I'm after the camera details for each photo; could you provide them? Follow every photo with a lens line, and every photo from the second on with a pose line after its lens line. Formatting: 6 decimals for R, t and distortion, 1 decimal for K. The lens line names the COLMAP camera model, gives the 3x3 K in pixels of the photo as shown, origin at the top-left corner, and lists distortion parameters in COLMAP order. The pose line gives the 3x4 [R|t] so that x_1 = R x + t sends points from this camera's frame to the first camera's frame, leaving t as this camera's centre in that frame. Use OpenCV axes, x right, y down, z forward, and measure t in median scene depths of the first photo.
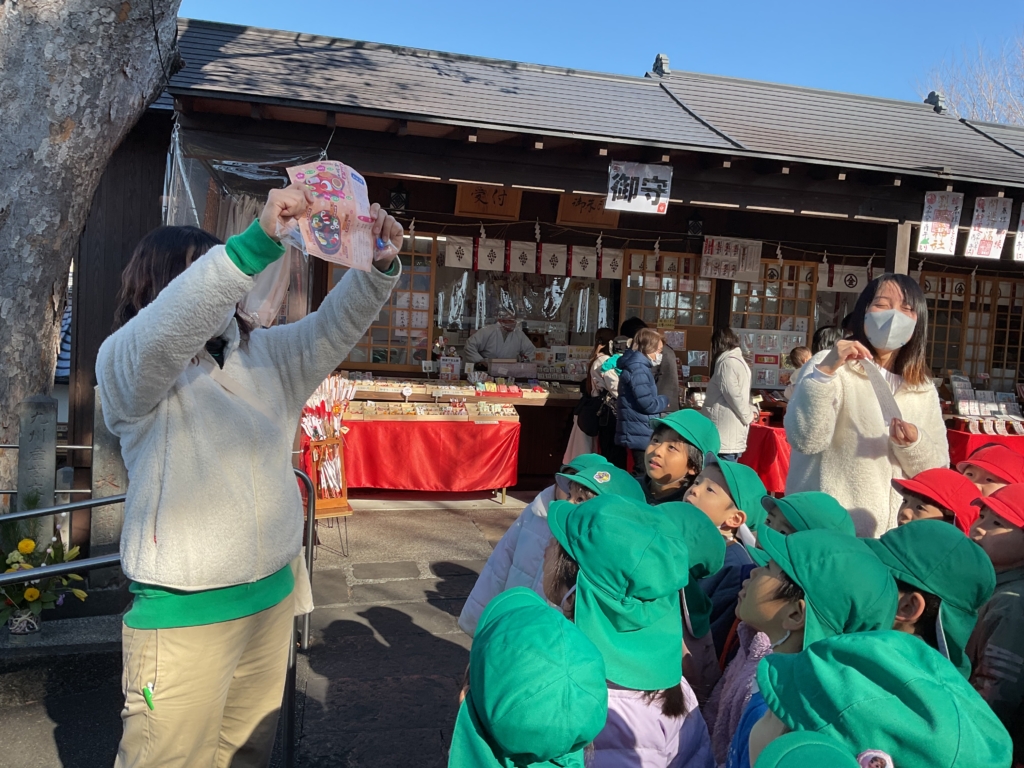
lens RADIAL K [[872.2, 0, 512.0], [0, 872.2, 387.0], [0, 0, 1]] dist [0.007050, -0.000889]
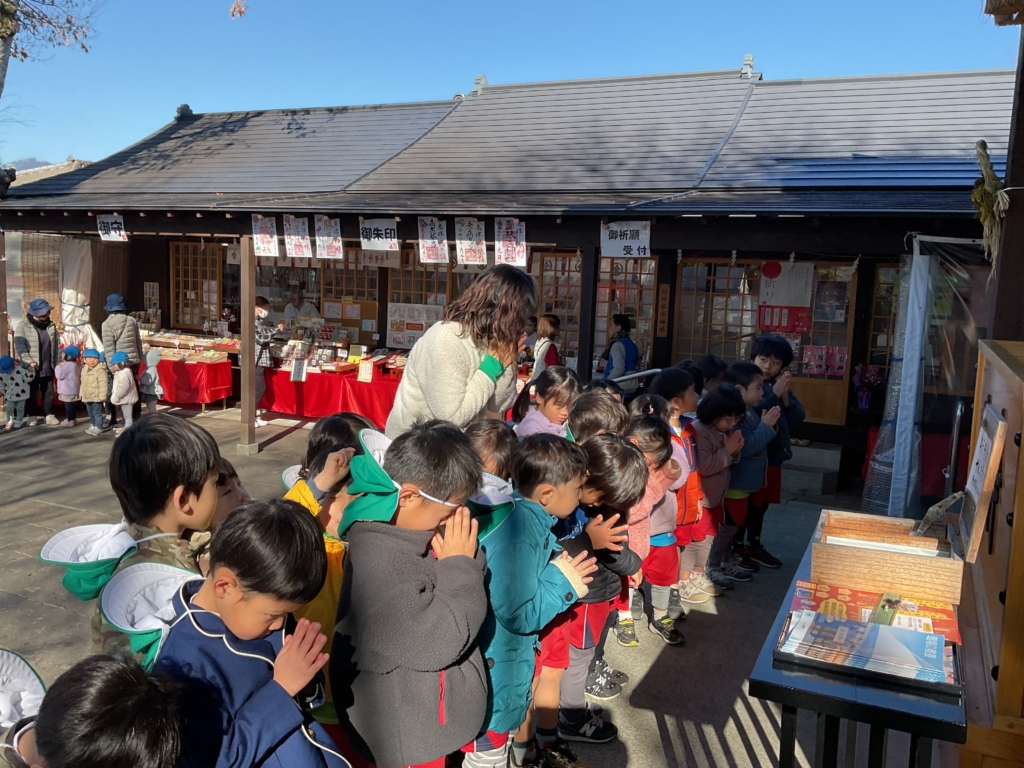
lens RADIAL K [[872.2, 0, 513.3], [0, 872.2, 381.0], [0, 0, 1]] dist [0.007050, -0.000889]
pose [[0.769448, 0.060001, -0.635885, 1.753403], [-0.034675, 0.998034, 0.052215, -0.034010], [0.637768, -0.018128, 0.770015, 0.132669]]
